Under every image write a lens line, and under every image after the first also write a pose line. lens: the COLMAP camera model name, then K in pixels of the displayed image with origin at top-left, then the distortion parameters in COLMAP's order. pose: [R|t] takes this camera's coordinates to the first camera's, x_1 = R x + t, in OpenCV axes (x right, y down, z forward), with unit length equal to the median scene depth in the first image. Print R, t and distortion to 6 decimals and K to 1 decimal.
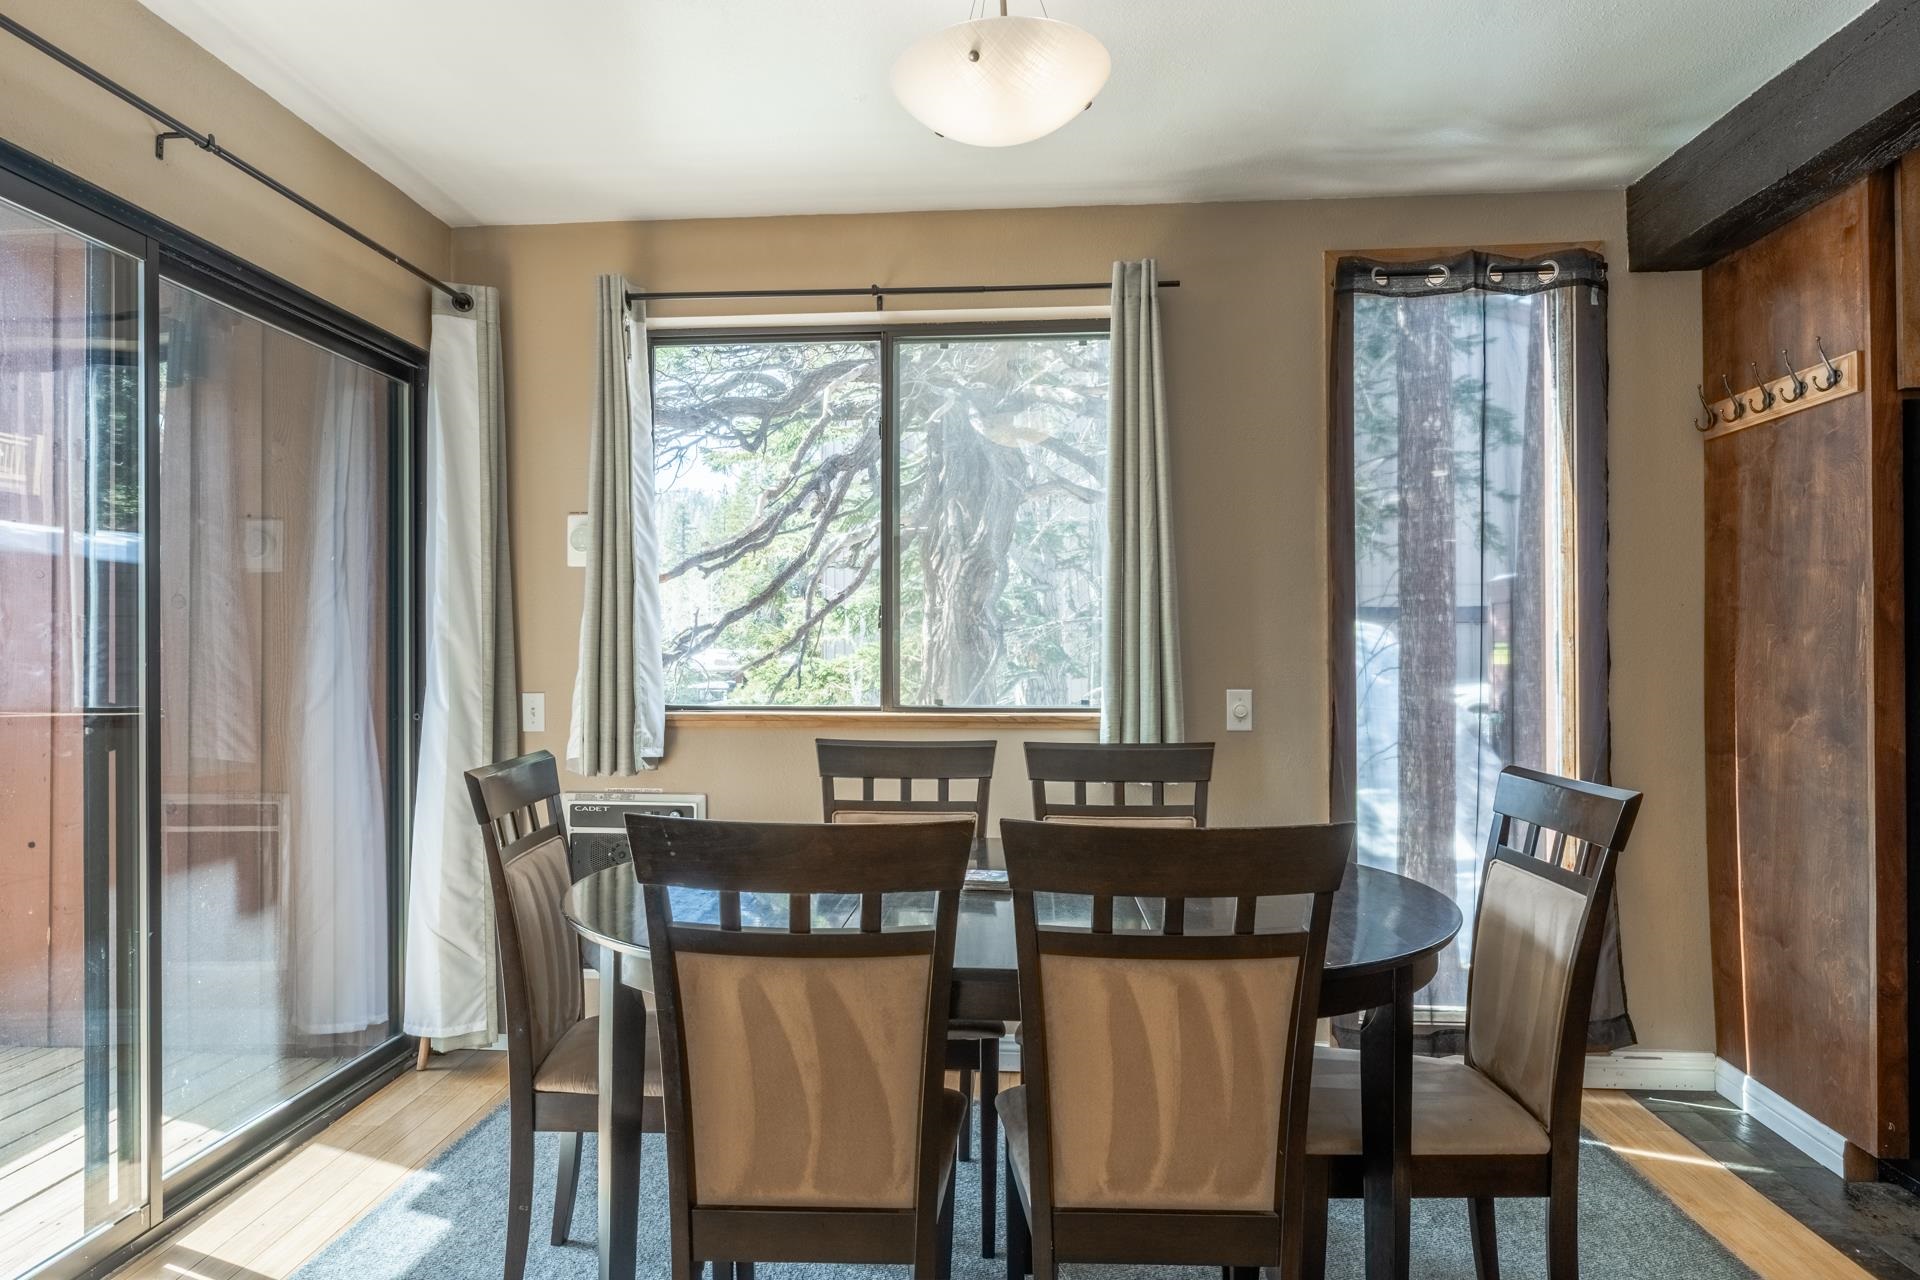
lens RADIAL K [[1119.3, 0, 942.5], [0, 1119.3, 653.7], [0, 0, 1]] dist [0.003777, -0.009990]
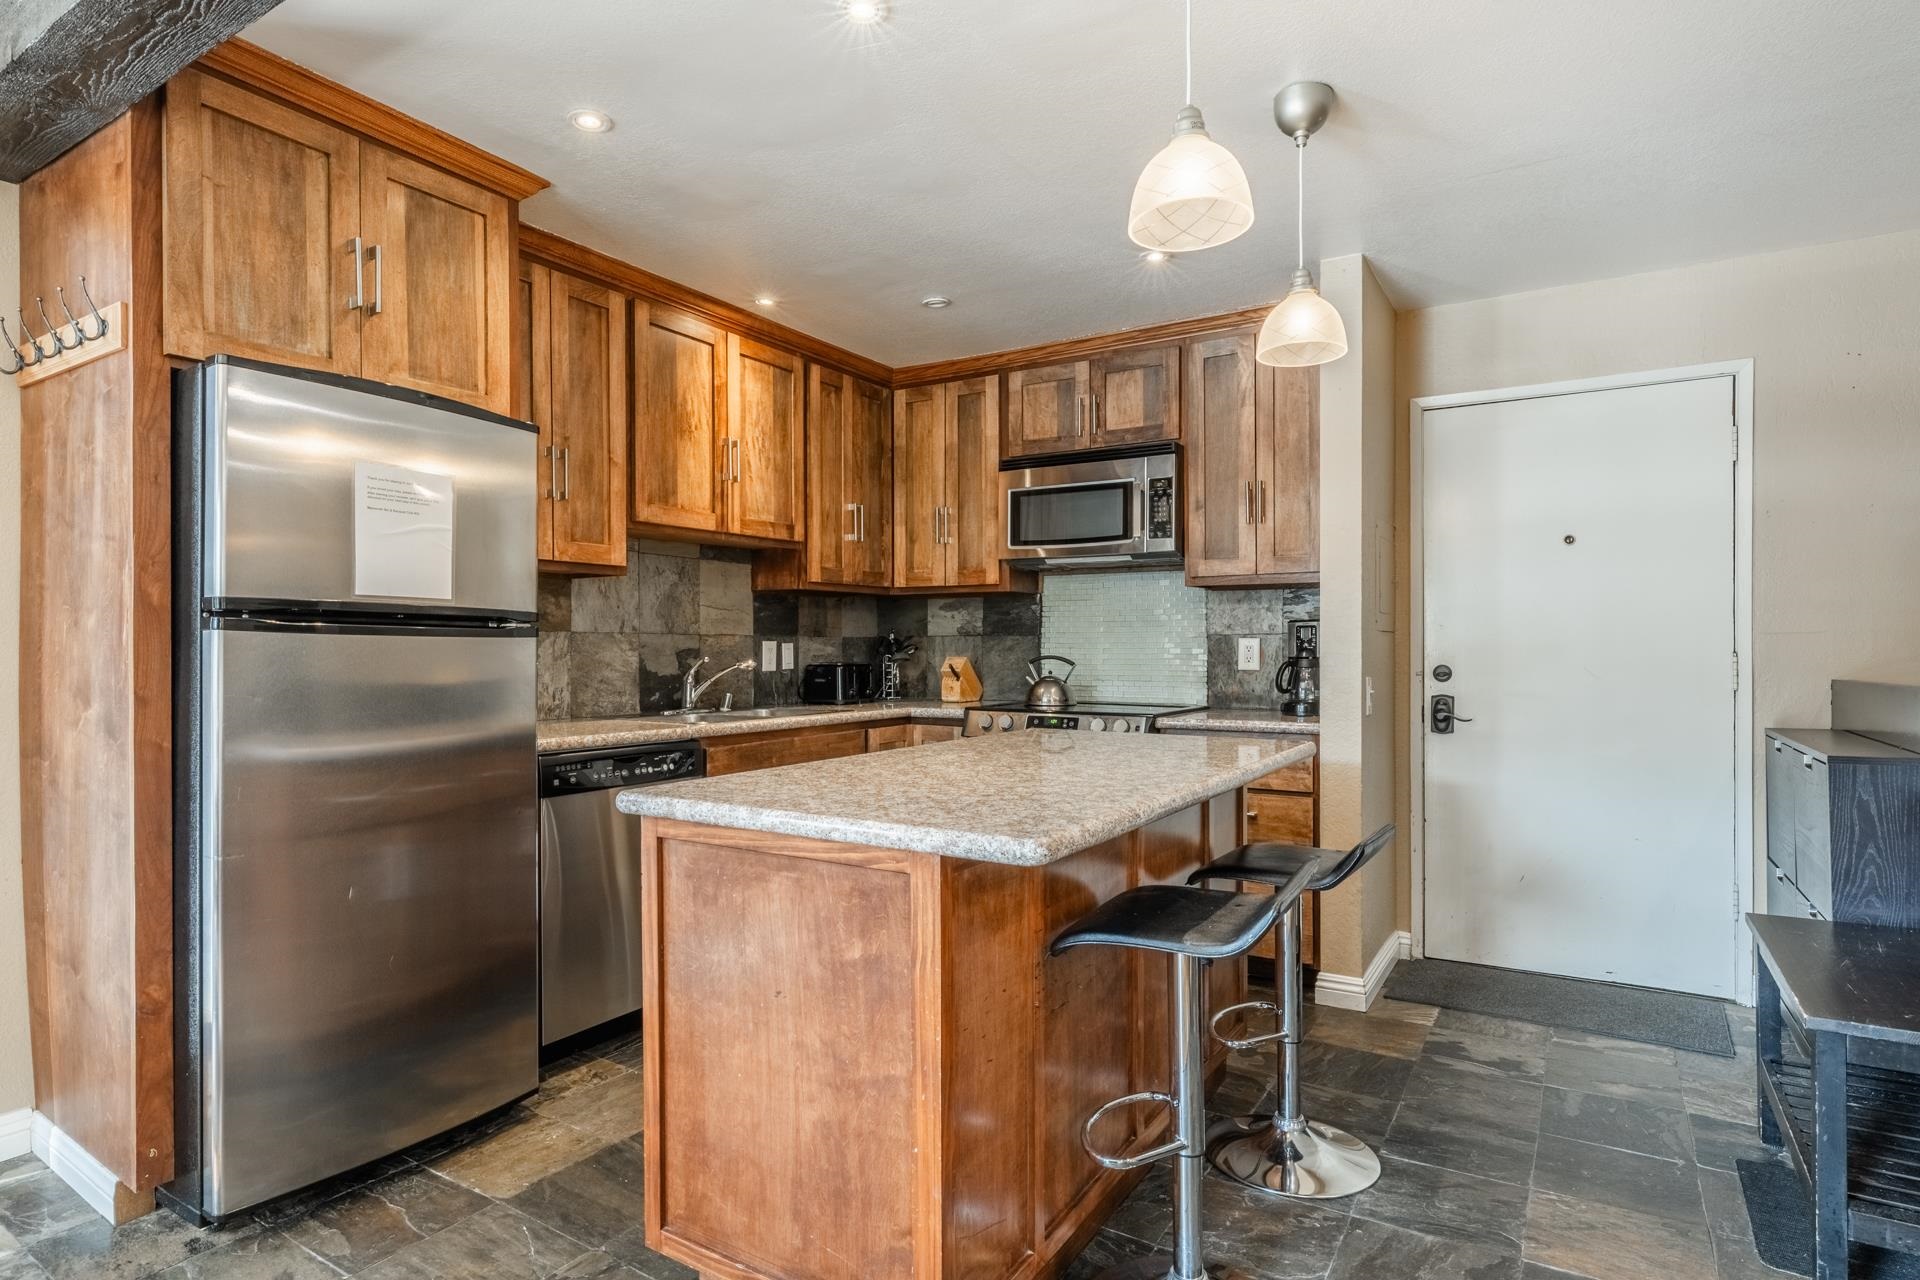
lens RADIAL K [[1015.7, 0, 936.6], [0, 1015.7, 658.5], [0, 0, 1]] dist [-0.004540, -0.000901]
pose [[0.467175, -0.002640, 0.884161, 0.380597], [-0.005719, 0.999966, 0.006008, 0.006202], [-0.884146, -0.007863, 0.467144, 0.035821]]
